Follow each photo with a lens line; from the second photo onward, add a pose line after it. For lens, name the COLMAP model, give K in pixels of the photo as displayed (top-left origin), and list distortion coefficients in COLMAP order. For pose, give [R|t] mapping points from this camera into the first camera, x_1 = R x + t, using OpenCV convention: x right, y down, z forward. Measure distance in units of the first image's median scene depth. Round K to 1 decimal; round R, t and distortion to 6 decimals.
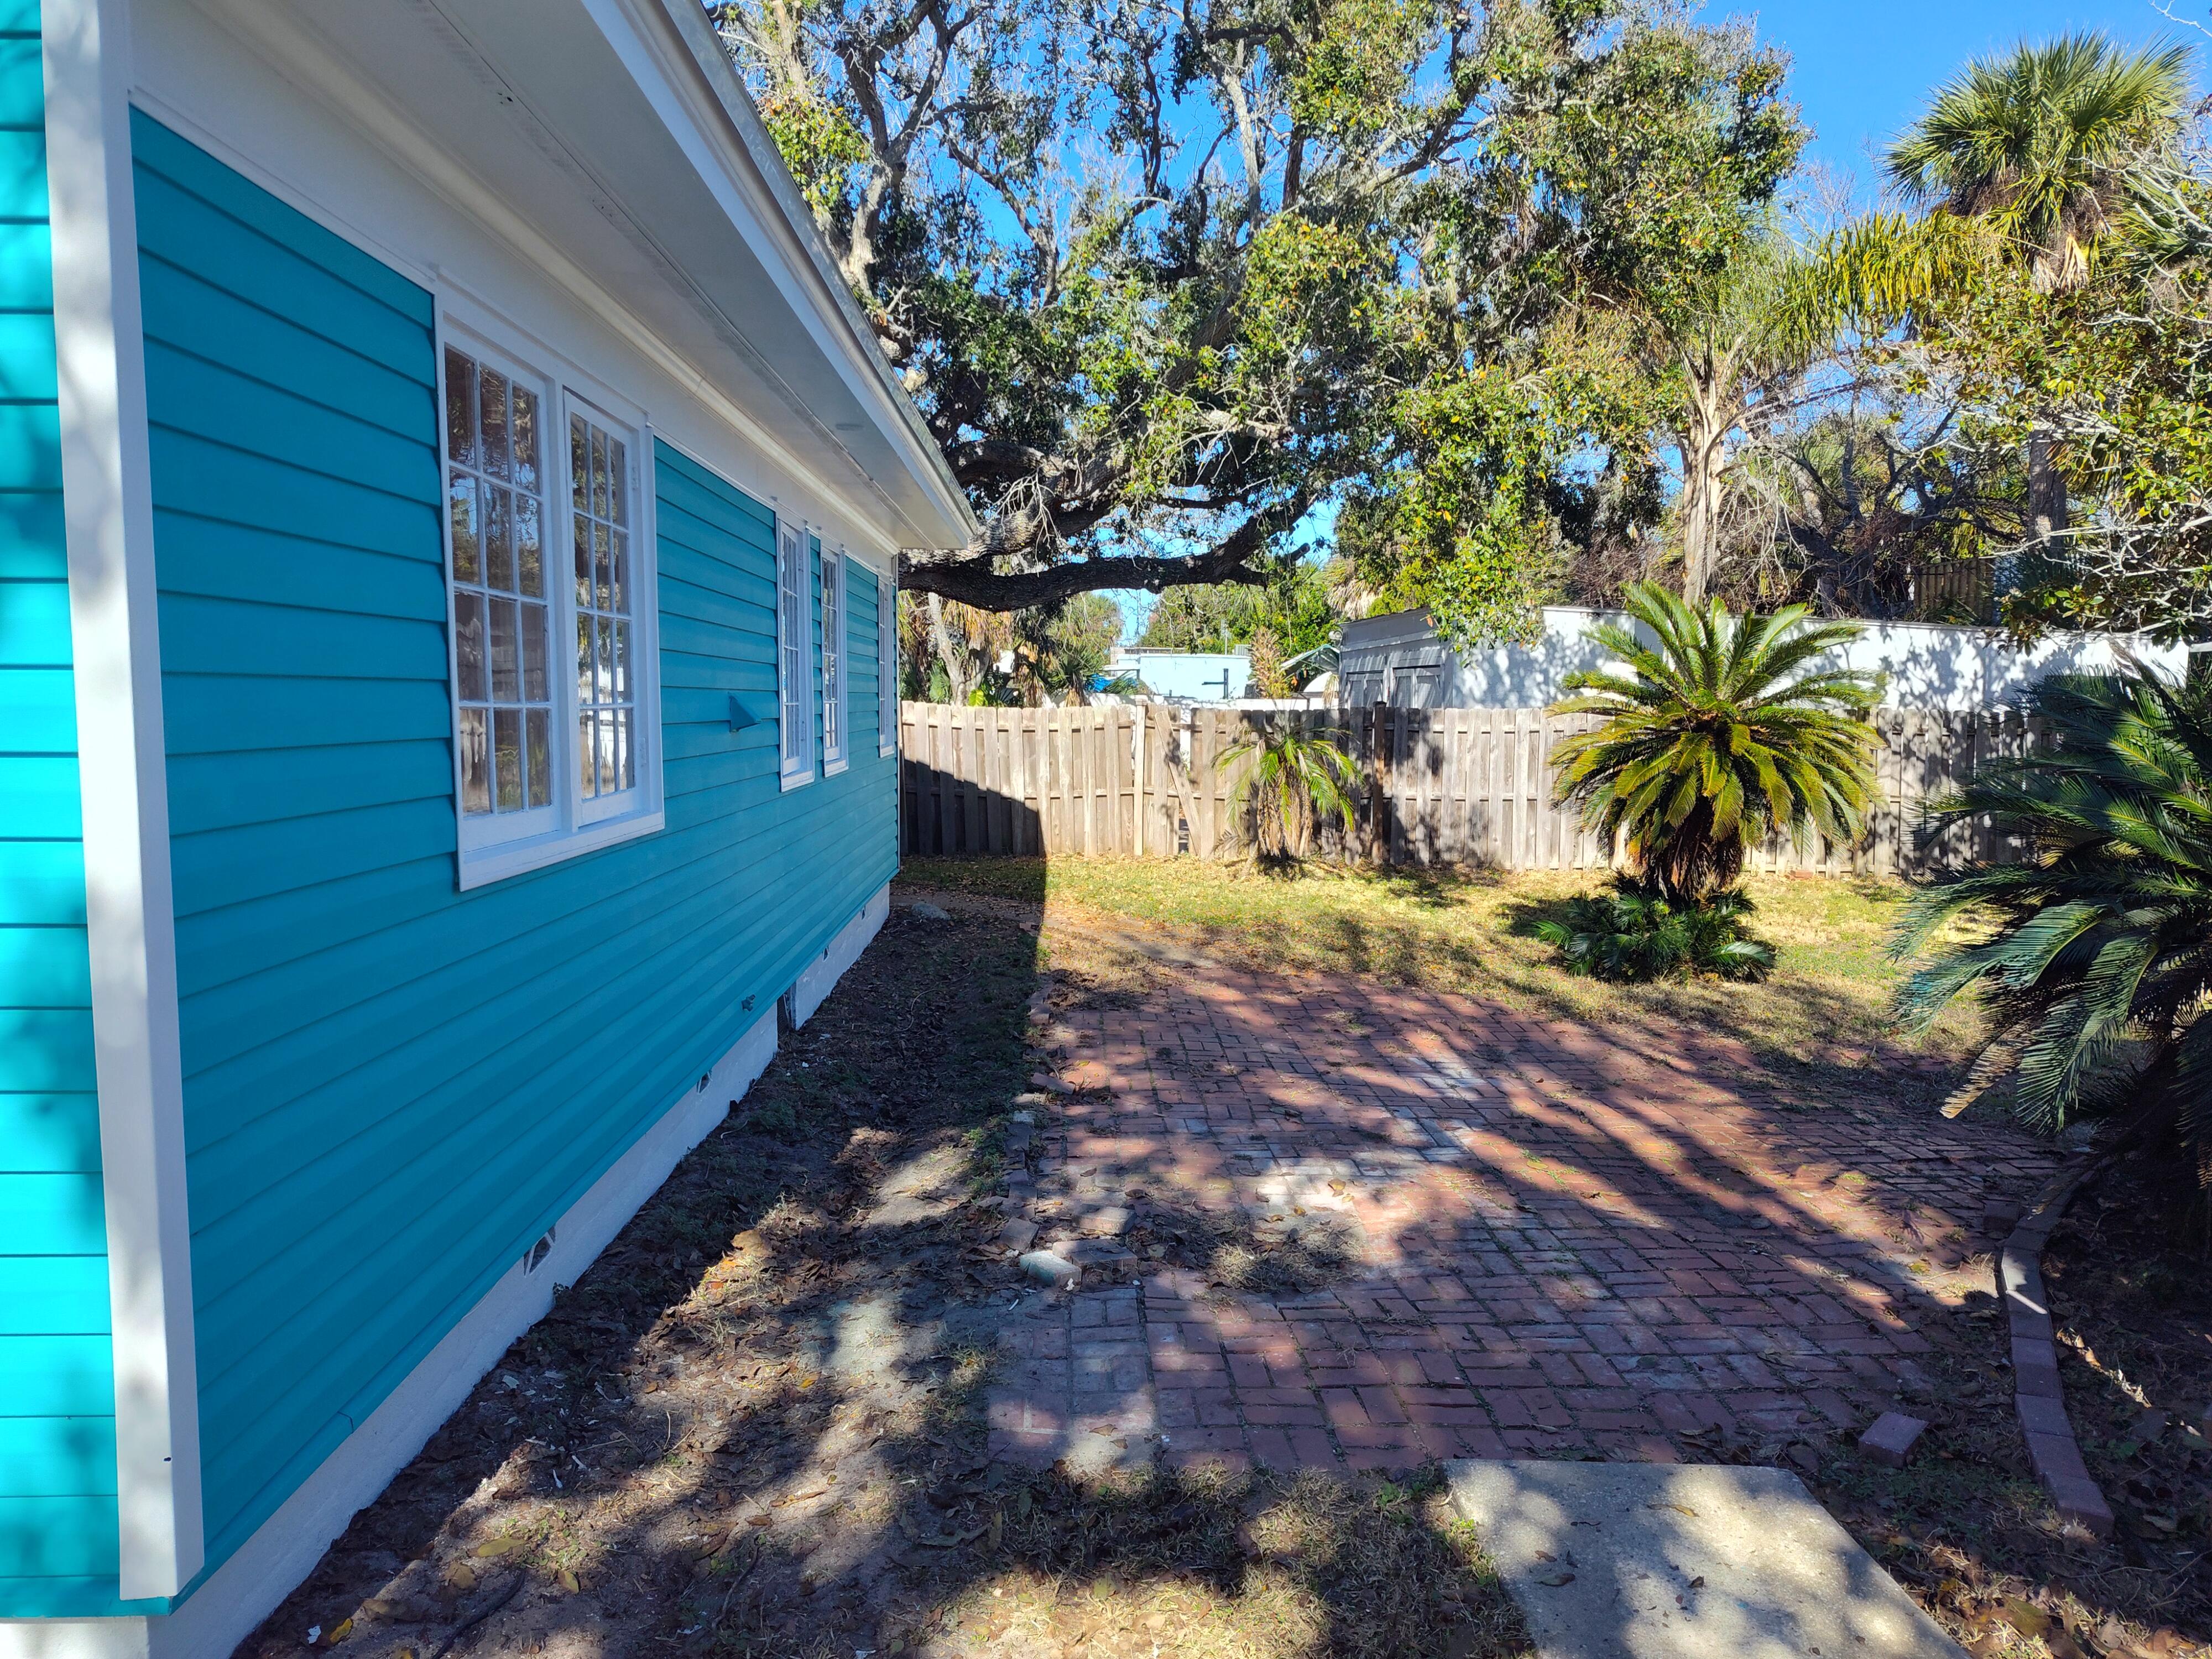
lens RADIAL K [[1503.3, 0, 1100.0], [0, 1503.3, 829.8], [0, 0, 1]] dist [0.028090, -0.031395]
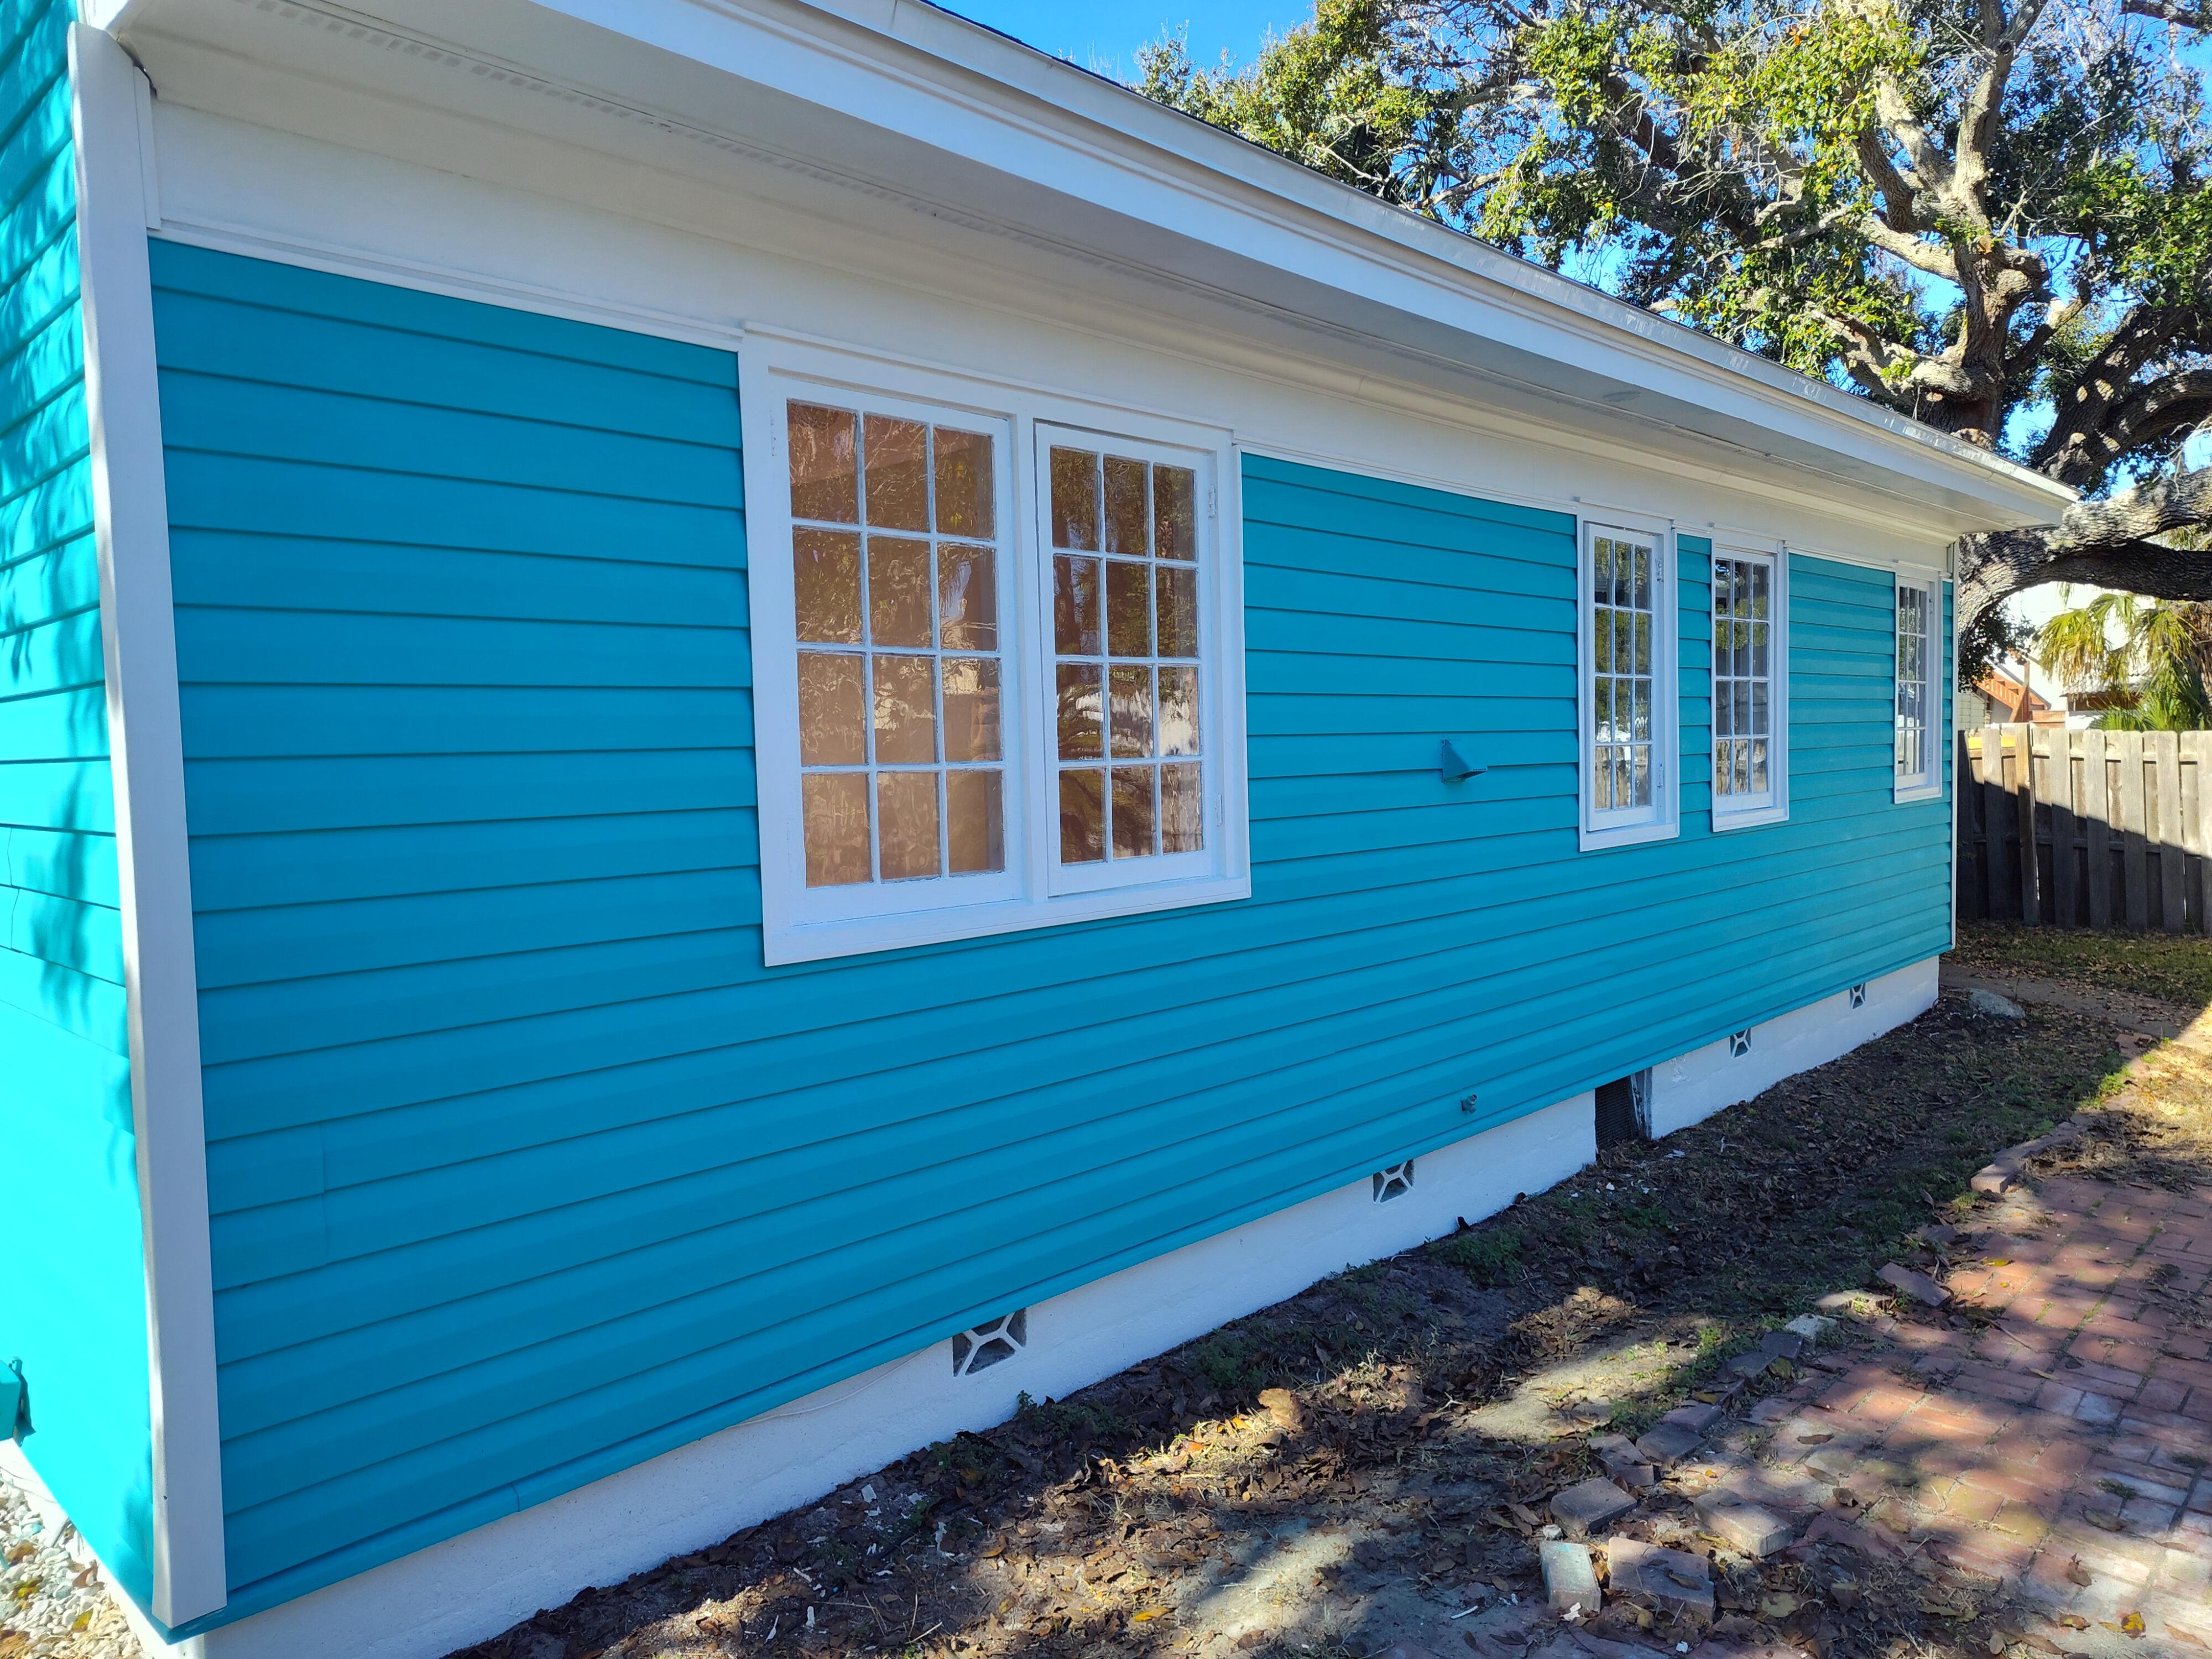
lens RADIAL K [[1503.3, 0, 1107.6], [0, 1503.3, 820.3], [0, 0, 1]] dist [0.028090, -0.031395]
pose [[0.700532, 0.019065, -0.713366, 0.254136], [-0.036658, 0.999285, -0.009293, -0.032319], [0.712679, 0.032661, 0.700730, 0.302369]]
